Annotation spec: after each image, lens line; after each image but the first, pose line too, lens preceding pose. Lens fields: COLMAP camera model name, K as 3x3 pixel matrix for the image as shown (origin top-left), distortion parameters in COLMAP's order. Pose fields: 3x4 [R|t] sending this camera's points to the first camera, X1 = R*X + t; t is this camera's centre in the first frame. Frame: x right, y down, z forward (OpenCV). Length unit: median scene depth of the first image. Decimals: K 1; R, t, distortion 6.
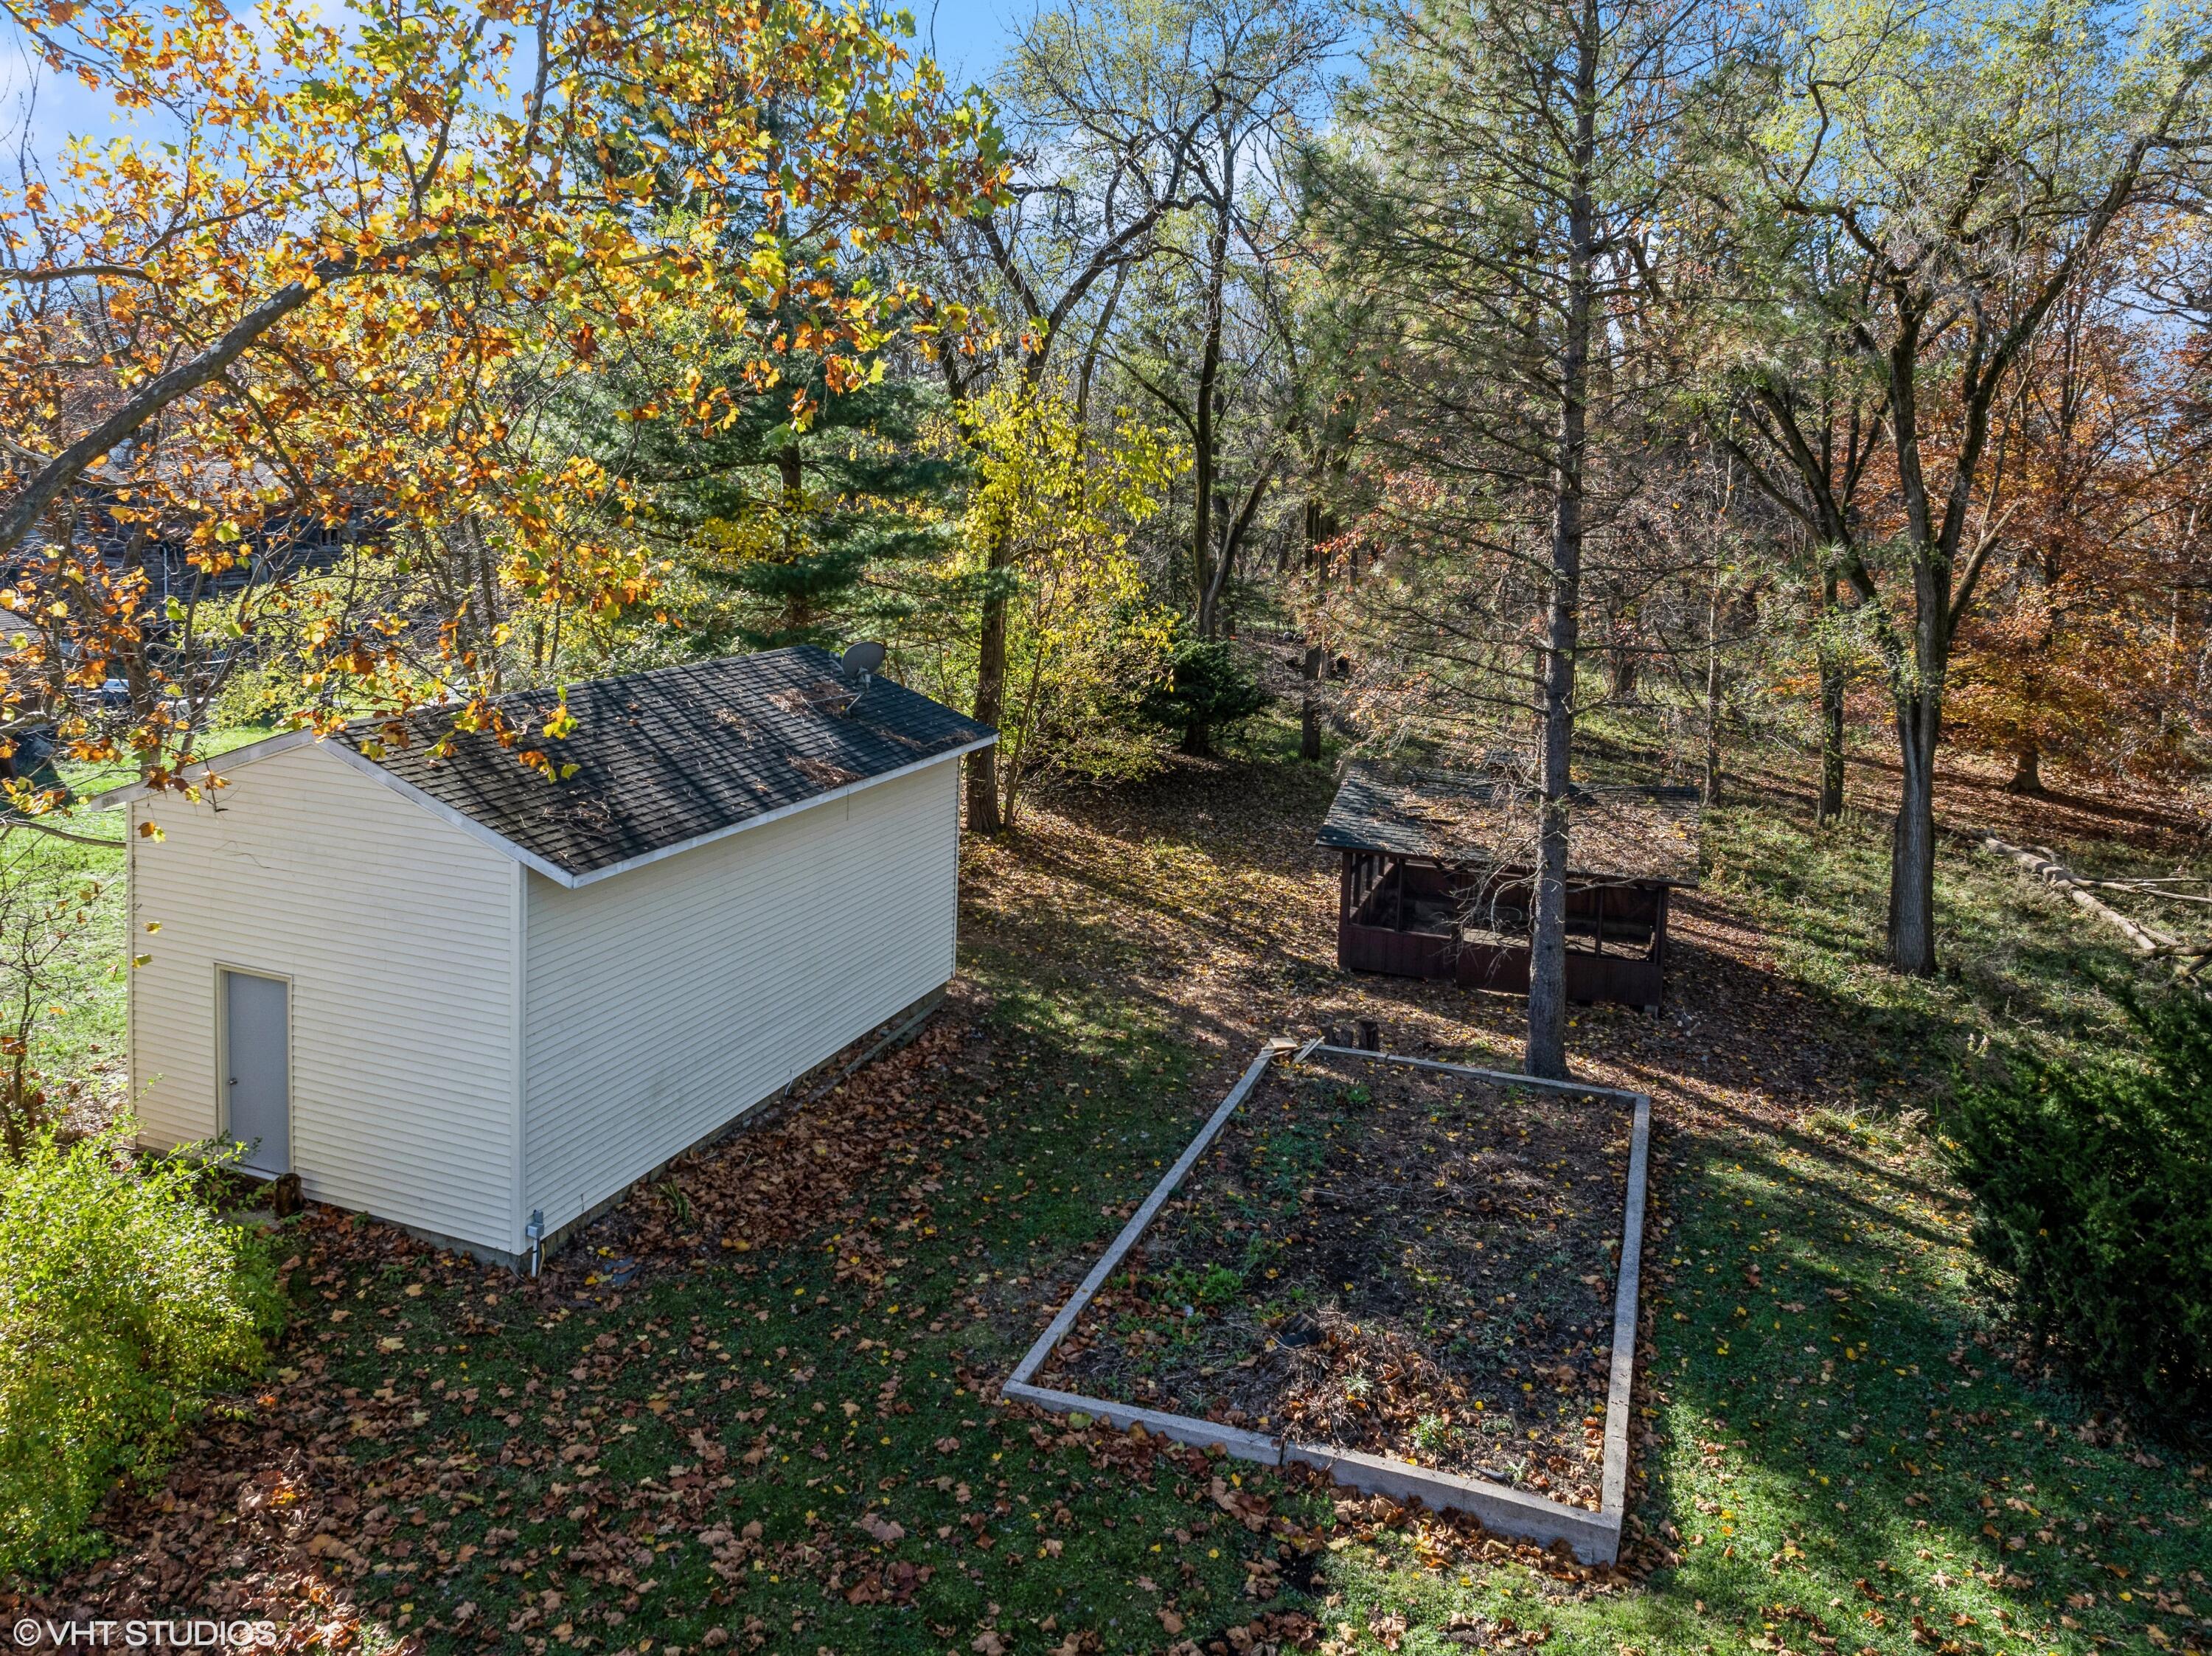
lens RADIAL K [[1649.2, 0, 1102.6], [0, 1649.2, 599.0], [0, 0, 1]] dist [-0.009483, -0.029378]
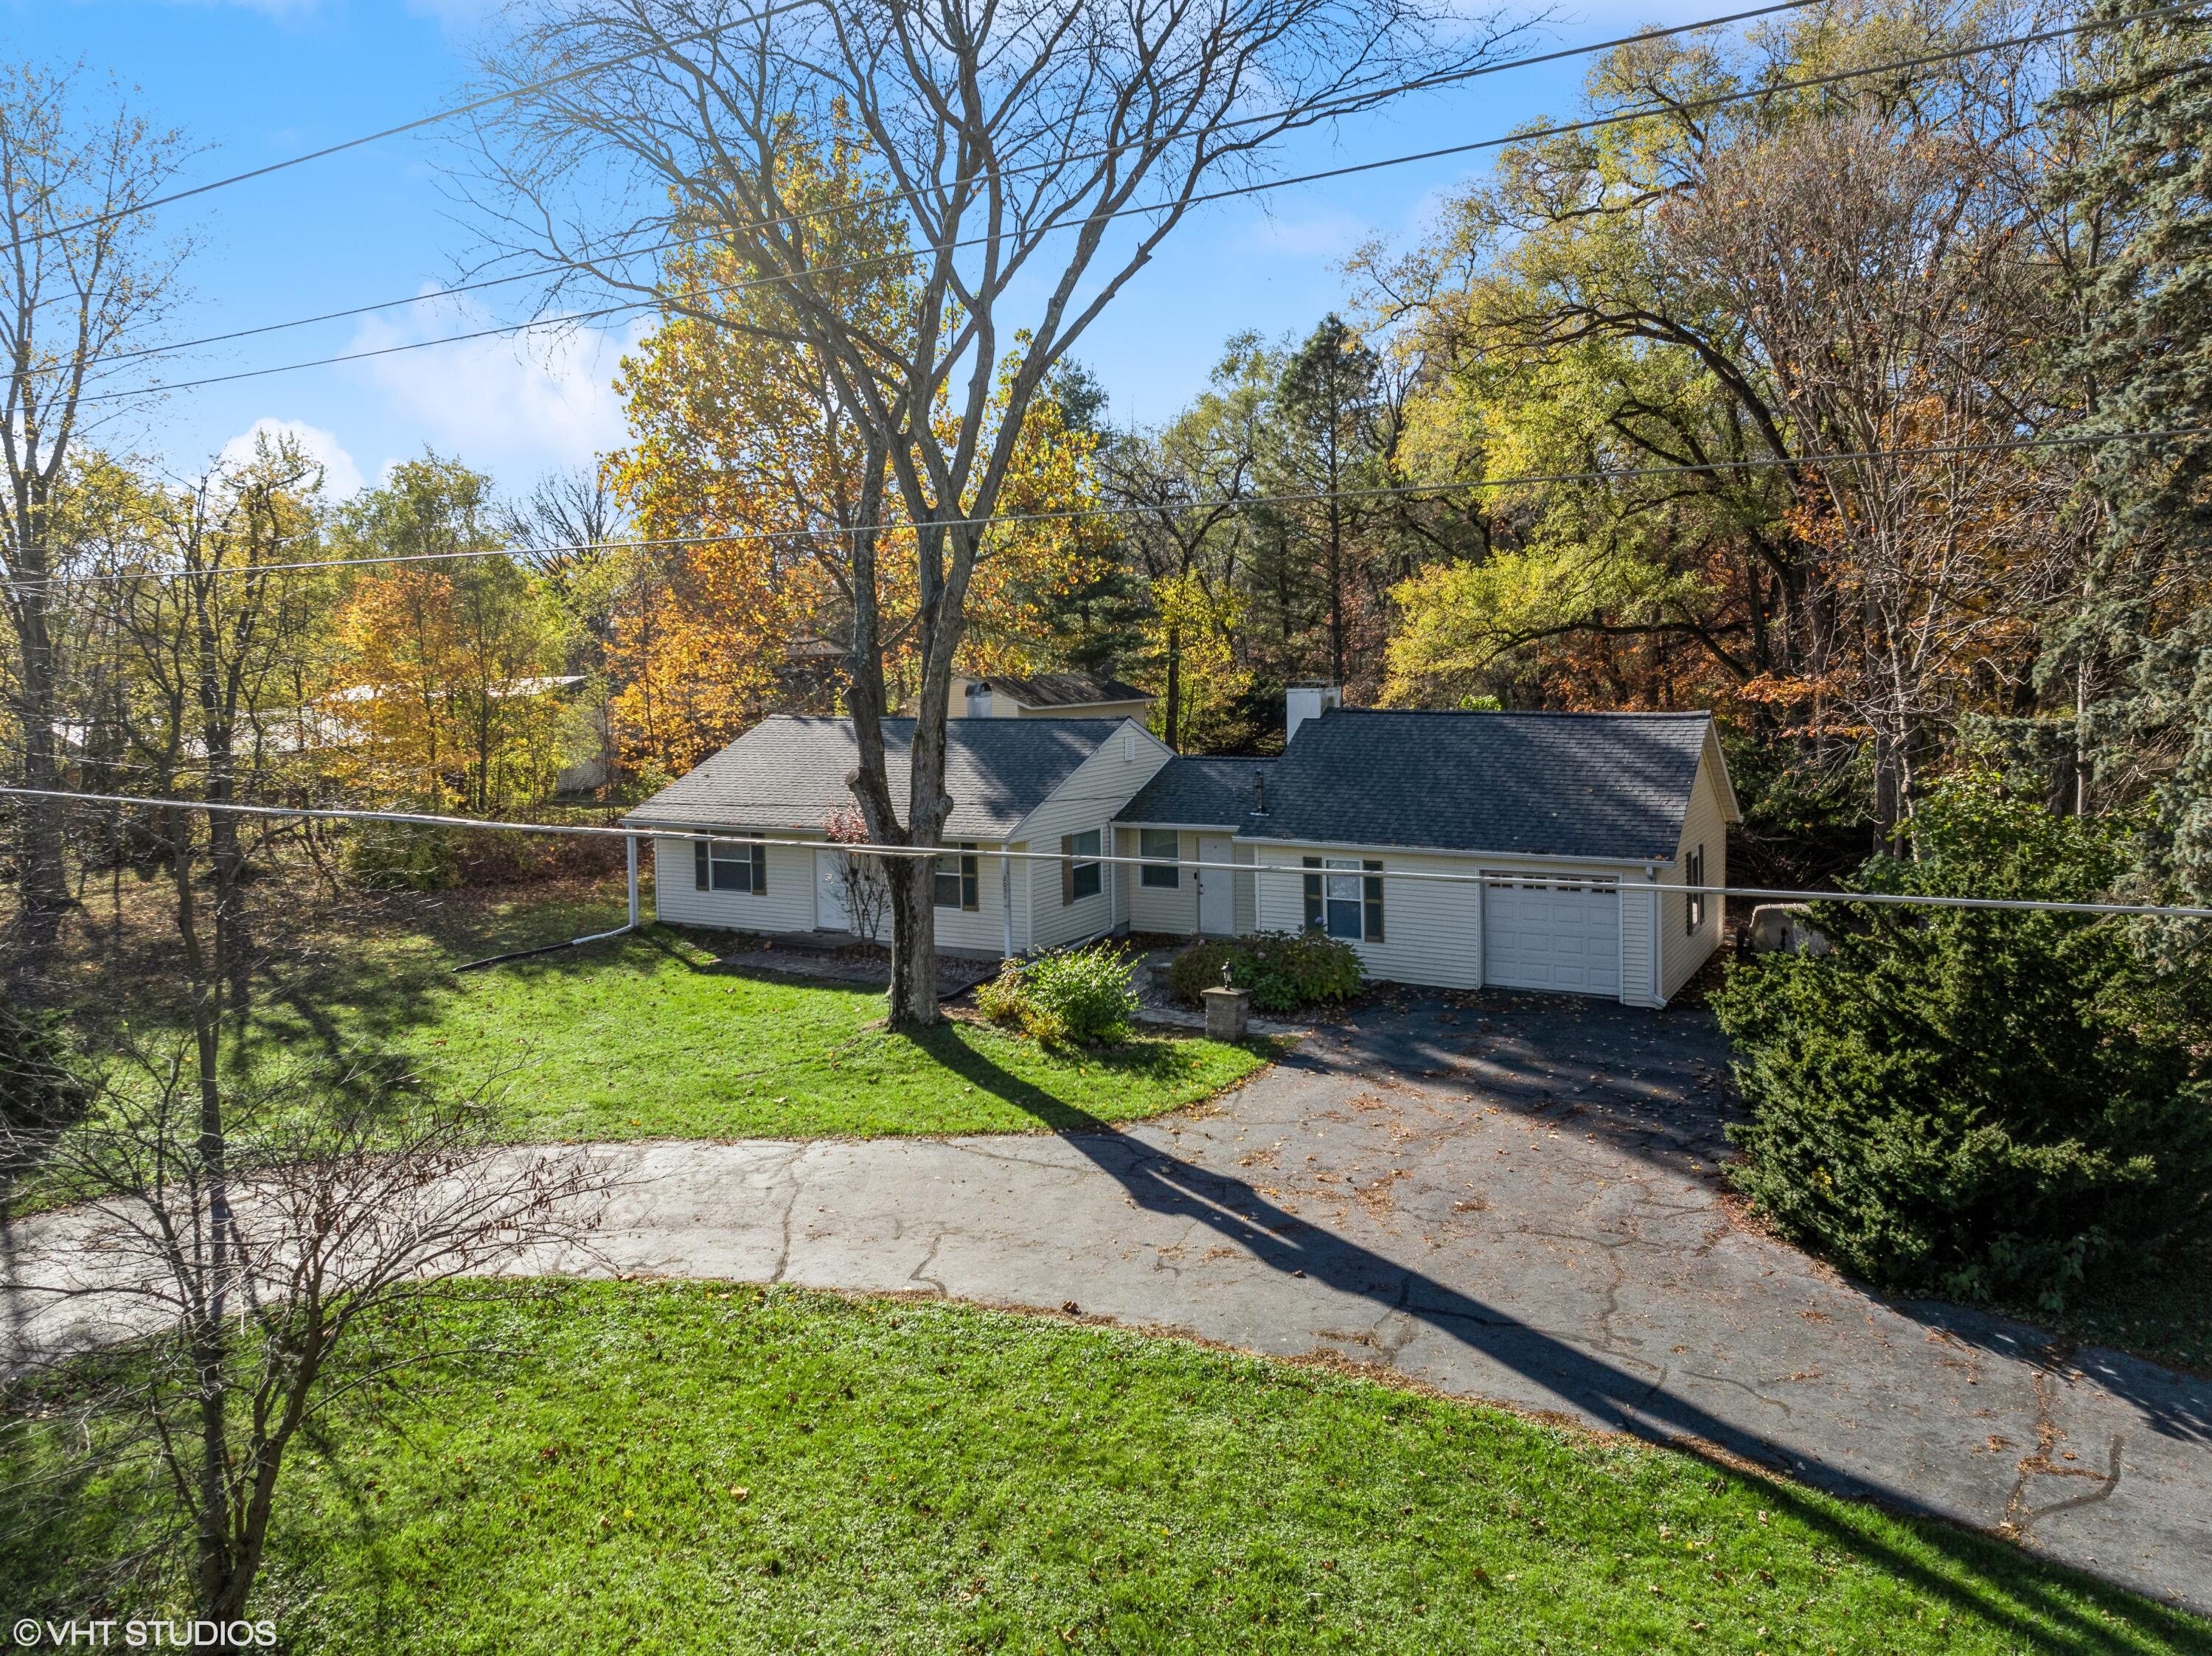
lens RADIAL K [[1591.9, 0, 1121.9], [0, 1591.9, 704.4], [0, 0, 1]] dist [-0.034412, -0.000053]
pose [[0.983222, -0.049174, -0.175661, 0.481285], [0.041355, 0.997996, -0.047896, 0.299198], [0.177664, 0.039828, 0.983285, -2.309101]]
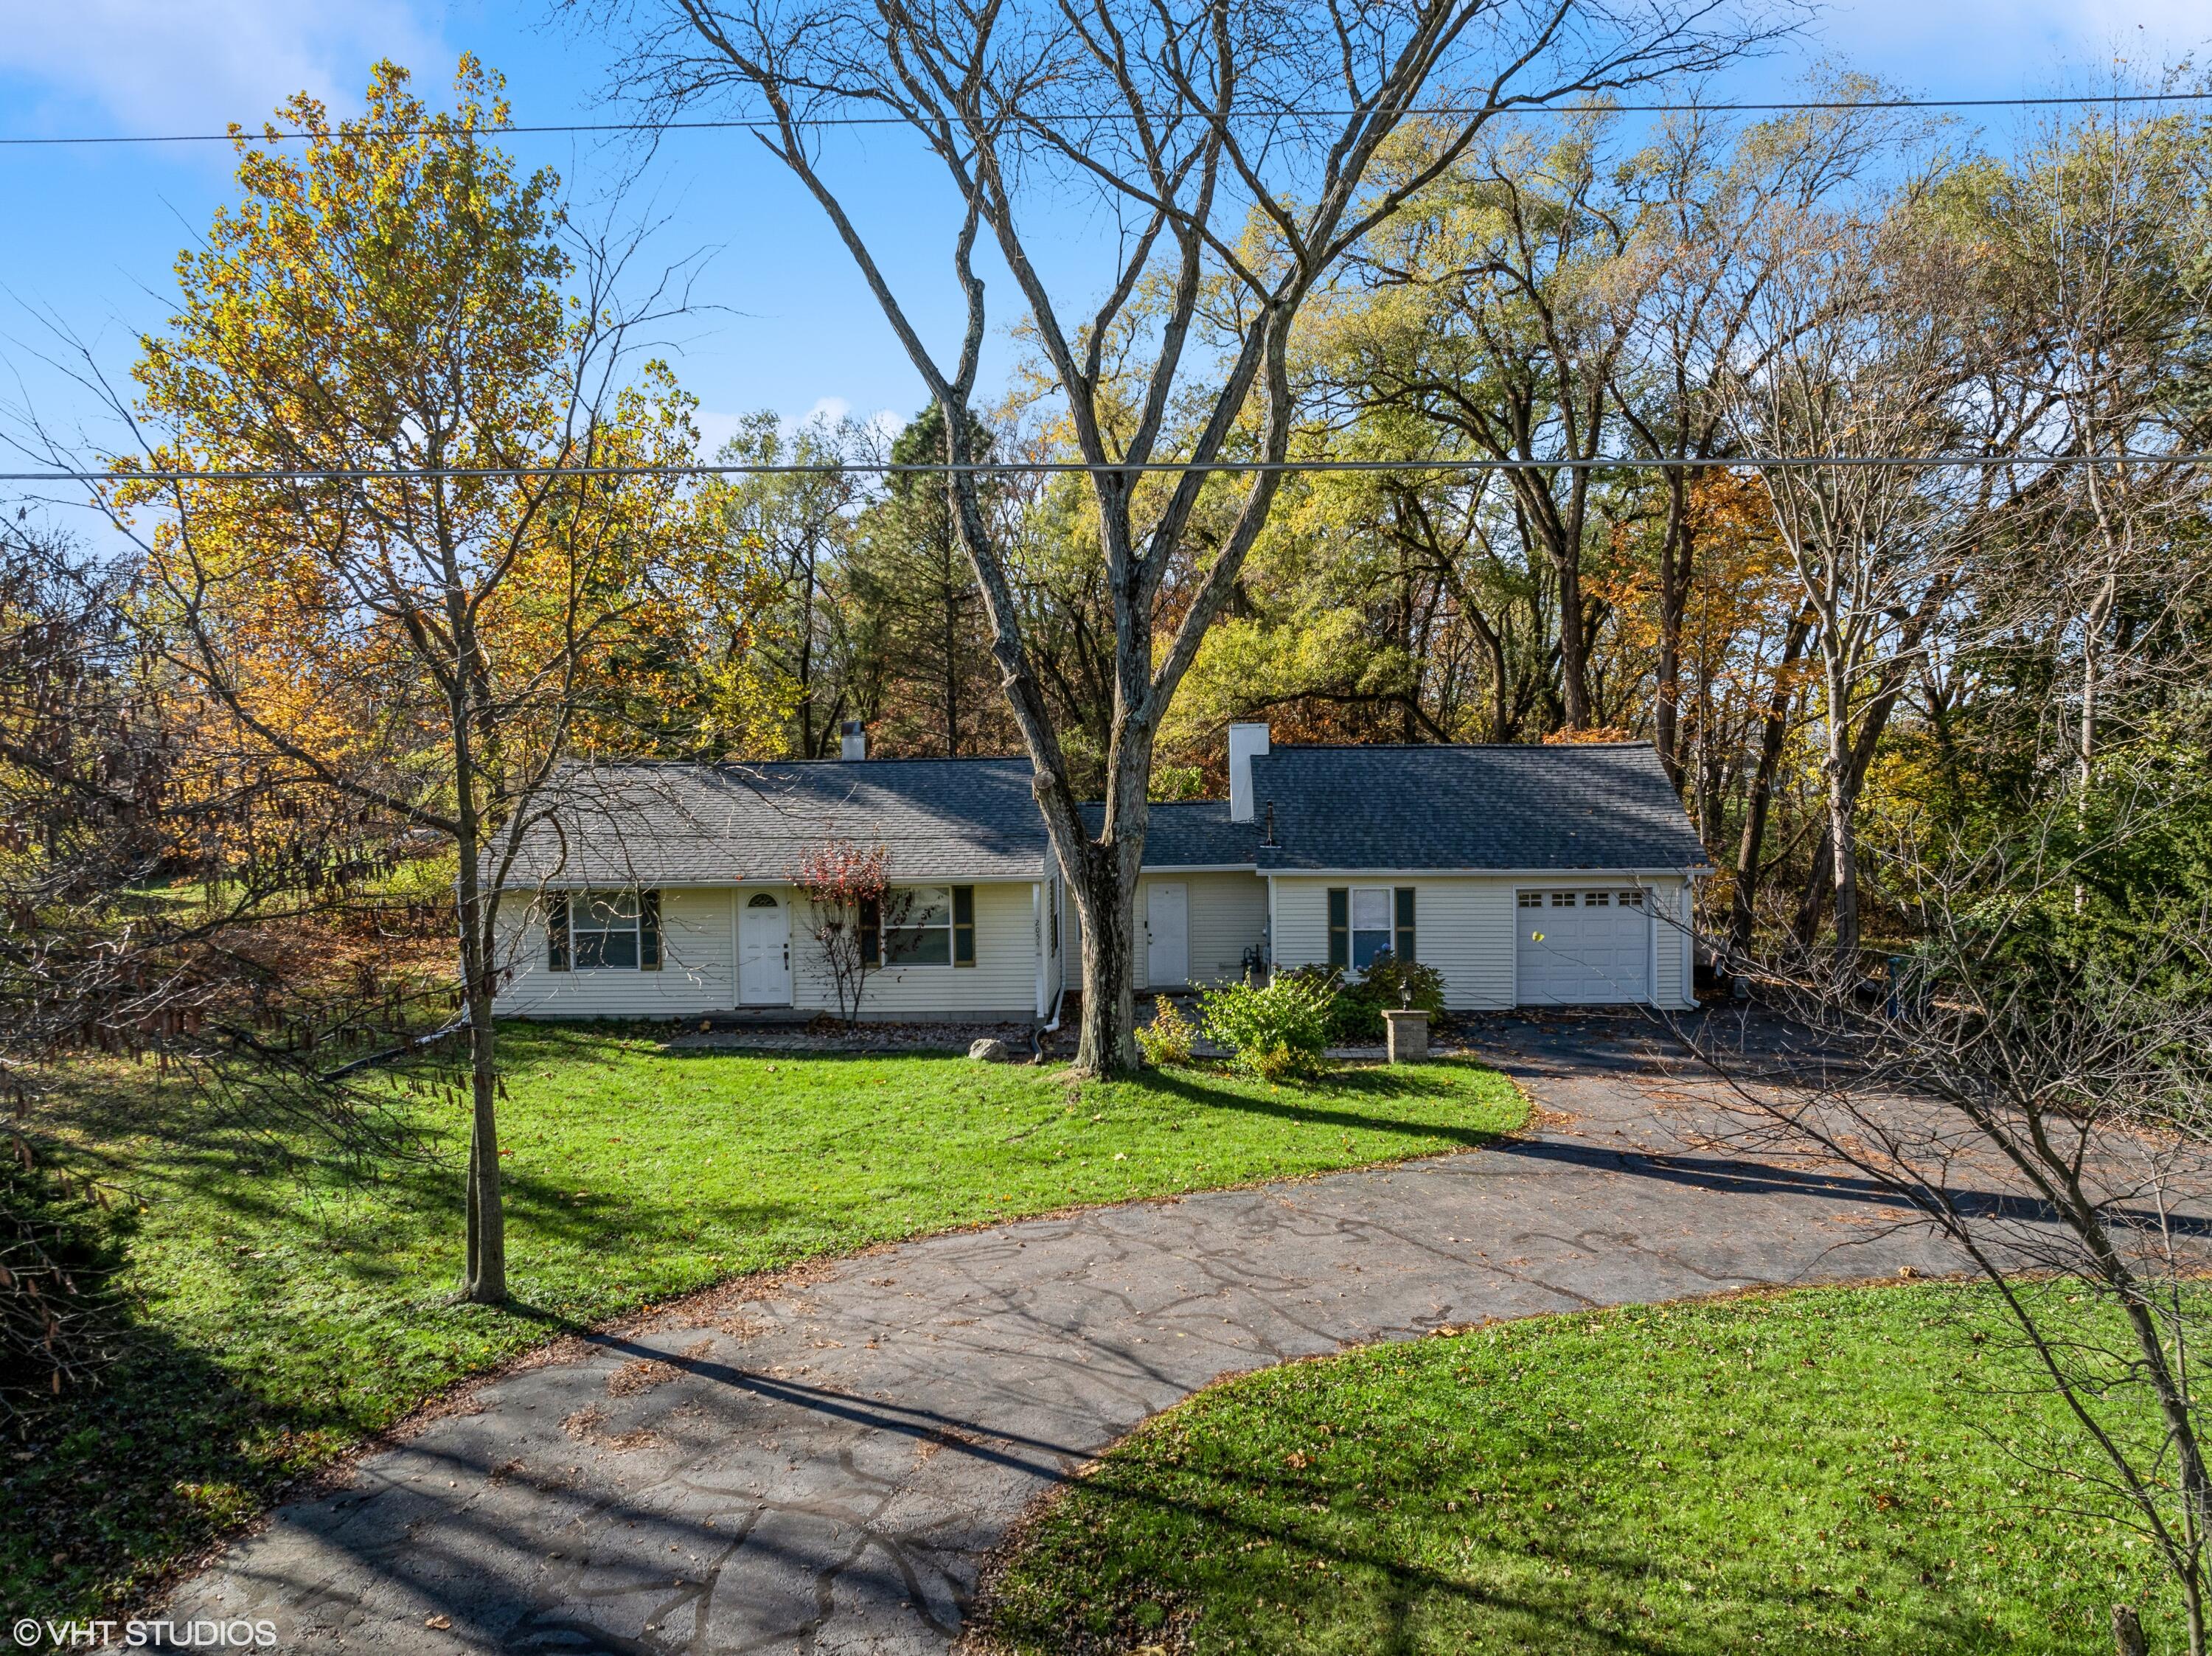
lens RADIAL K [[1575.1, 0, 1115.2], [0, 1575.1, 822.4], [0, 0, 1]] dist [-0.039680, 0.005002]
pose [[0.957961, -0.059454, 0.280671, -0.279009], [0.072289, 0.996748, -0.035593, 0.362140], [-0.277642, 0.054386, 0.959144, -2.089656]]
